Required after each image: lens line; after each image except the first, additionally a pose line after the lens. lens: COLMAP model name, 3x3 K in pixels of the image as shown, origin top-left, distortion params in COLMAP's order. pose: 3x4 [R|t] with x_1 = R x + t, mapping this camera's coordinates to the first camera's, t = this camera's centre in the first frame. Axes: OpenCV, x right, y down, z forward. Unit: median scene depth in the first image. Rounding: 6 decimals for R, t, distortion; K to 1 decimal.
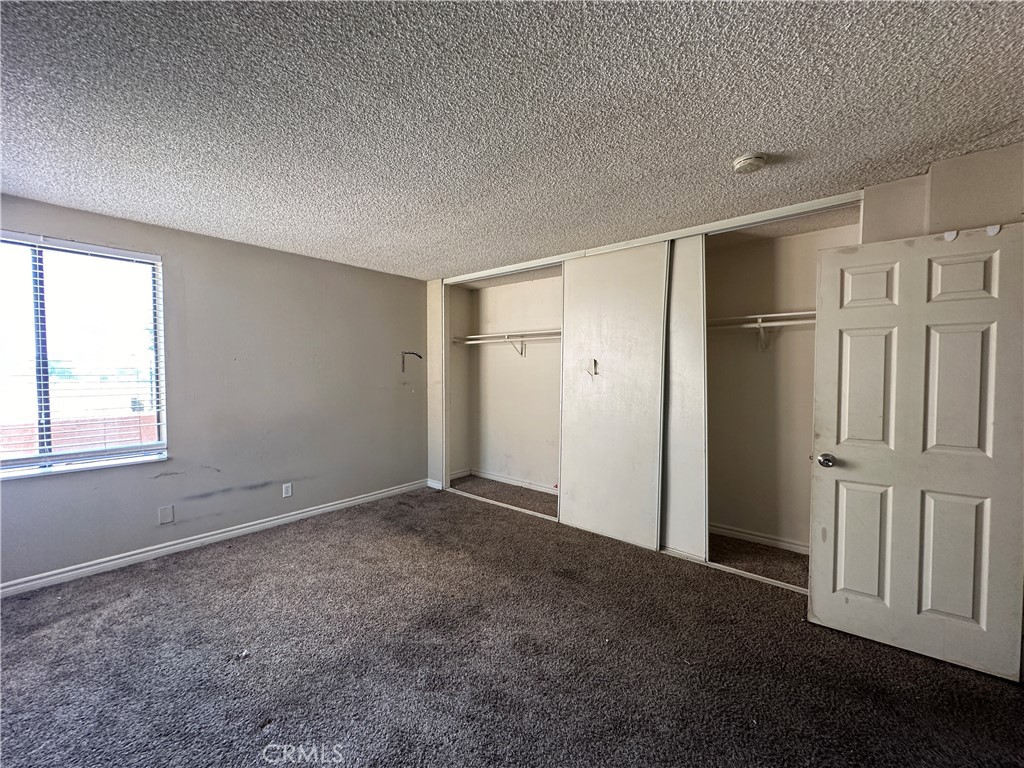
lens RADIAL K [[408.7, 0, 510.8], [0, 408.7, 384.4], [0, 0, 1]] dist [-0.005120, 0.000888]
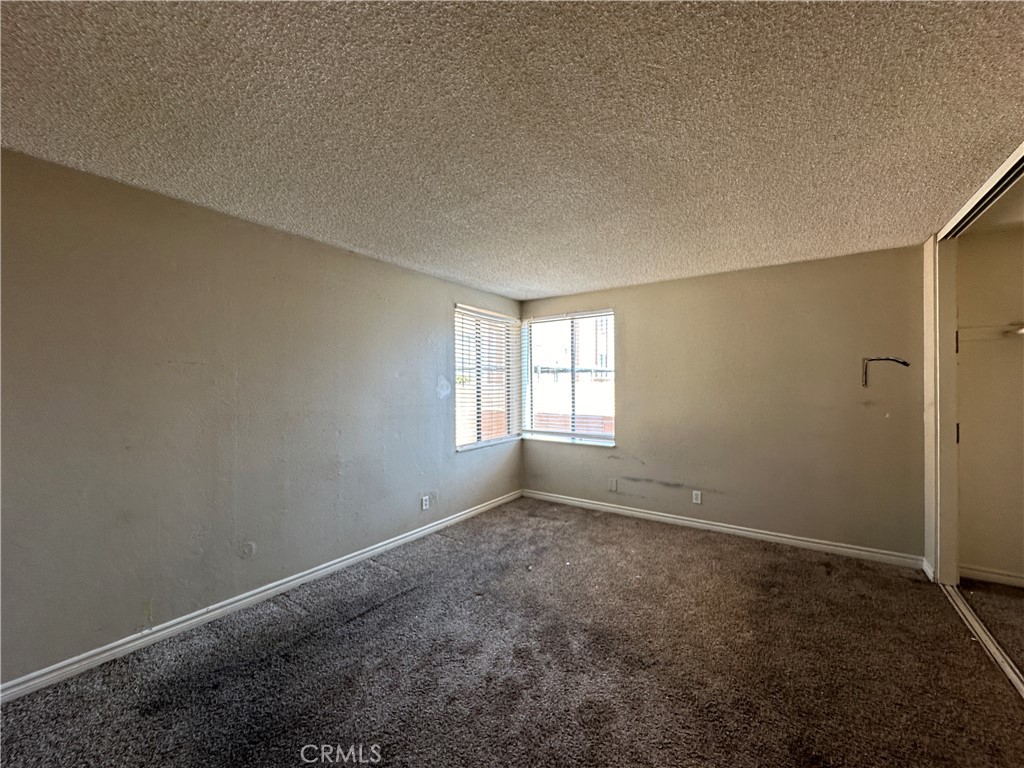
lens RADIAL K [[408.7, 0, 511.2], [0, 408.7, 385.9], [0, 0, 1]] dist [-0.005120, 0.000888]
pose [[0.089934, -0.003181, -0.995943, 0.495606], [-0.030041, 0.999531, -0.005905, -0.012512], [0.995495, 0.030450, 0.089796, 0.425526]]
